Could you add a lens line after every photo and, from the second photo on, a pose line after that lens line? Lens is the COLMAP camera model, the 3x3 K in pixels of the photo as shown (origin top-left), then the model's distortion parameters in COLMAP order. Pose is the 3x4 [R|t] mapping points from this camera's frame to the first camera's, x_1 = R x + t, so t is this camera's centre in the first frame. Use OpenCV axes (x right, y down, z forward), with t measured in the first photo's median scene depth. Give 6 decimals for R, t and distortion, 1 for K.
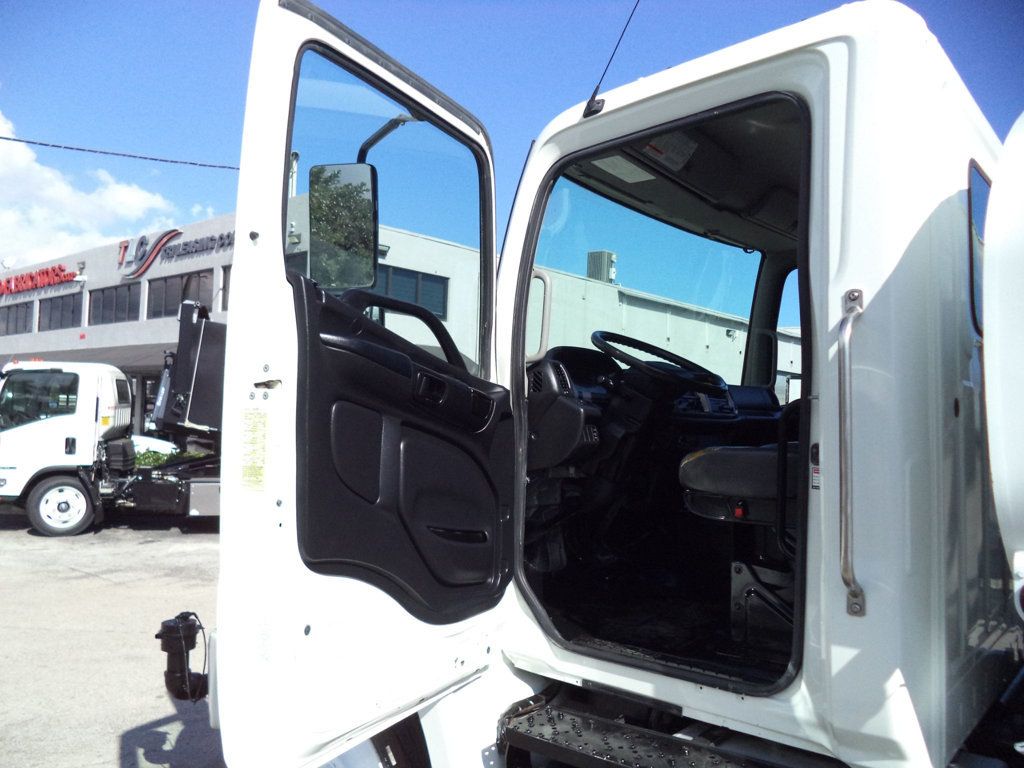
lens RADIAL K [[825.7, 0, 509.3], [0, 825.7, 382.2], [0, 0, 1]] dist [-0.028318, 0.000541]
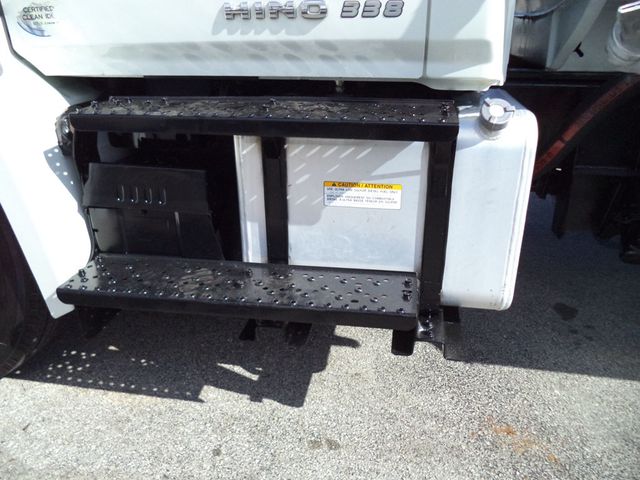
lens RADIAL K [[516.1, 0, 323.9], [0, 516.1, 245.7], [0, 0, 1]] dist [-0.028318, 0.000541]
pose [[0.866720, -0.207970, 0.453371, -0.005851], [-0.021930, 0.892166, 0.451176, 0.037758], [-0.498313, -0.400986, 0.768697, 0.049211]]
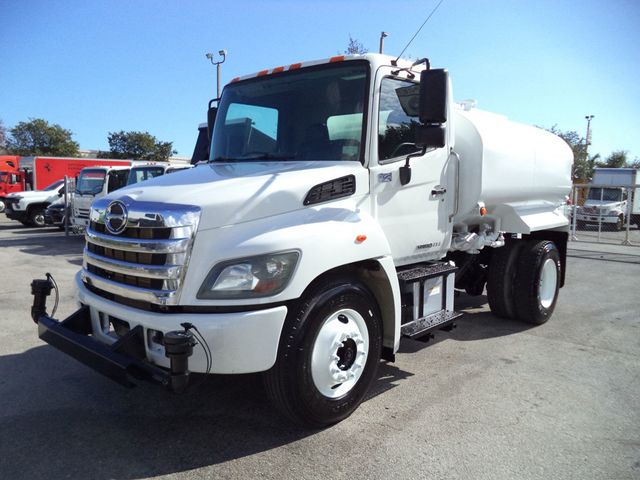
lens RADIAL K [[516.1, 0, 310.5], [0, 516.1, 246.4], [0, 0, 1]] dist [-0.028318, 0.000541]
pose [[0.057306, -0.126233, 0.990344, -0.239085], [-0.067662, 0.989202, 0.130002, 0.010535], [-0.996061, -0.074459, 0.048146, 0.162173]]
